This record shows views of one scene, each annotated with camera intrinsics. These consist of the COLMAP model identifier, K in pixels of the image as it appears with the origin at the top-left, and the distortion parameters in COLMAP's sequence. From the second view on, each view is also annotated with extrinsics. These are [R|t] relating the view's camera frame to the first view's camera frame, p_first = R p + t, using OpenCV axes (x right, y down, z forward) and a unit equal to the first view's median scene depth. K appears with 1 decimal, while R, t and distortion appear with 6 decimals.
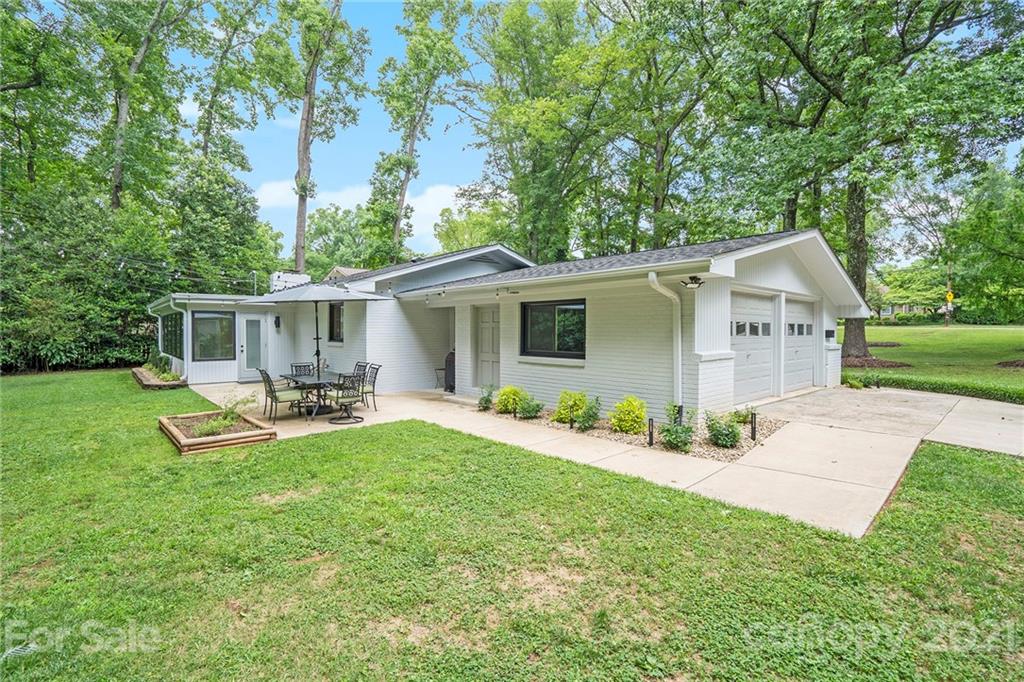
lens RADIAL K [[467.6, 0, 512.6], [0, 467.6, 334.6], [0, 0, 1]] dist [-0.054167, 0.015302]
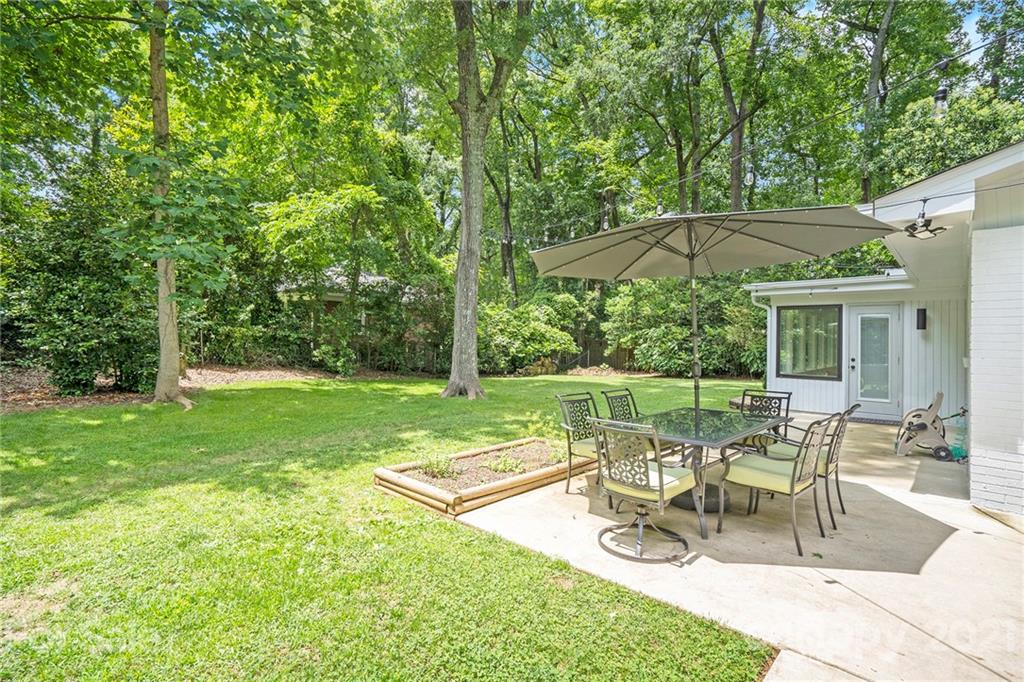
lens RADIAL K [[467.6, 0, 512.6], [0, 467.6, 334.6], [0, 0, 1]] dist [-0.054167, 0.015302]
pose [[0.040746, -0.006772, -0.999147, 0.003298], [-0.036137, 0.999313, -0.008247, 0.005376], [0.998516, 0.036442, 0.040473, 0.217200]]
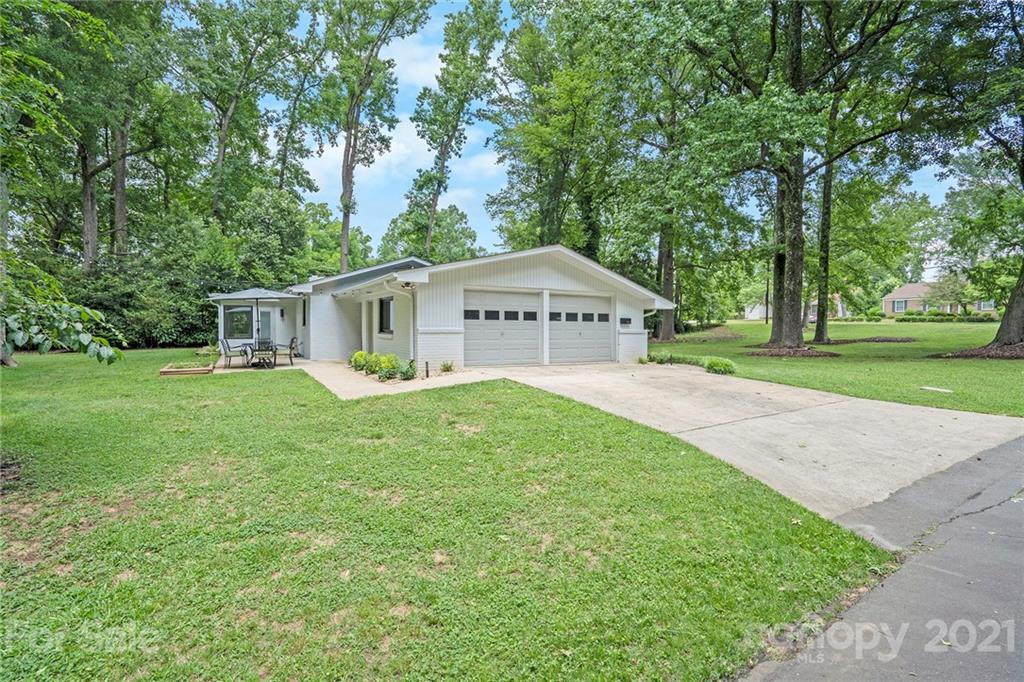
lens RADIAL K [[467.6, 0, 512.6], [0, 467.6, 334.6], [0, 0, 1]] dist [-0.054167, 0.015302]
pose [[0.979678, 0.010980, -0.200277, 0.210956], [-0.009302, 0.999913, 0.009318, 0.008671], [0.200362, -0.007266, 0.979695, -0.114960]]
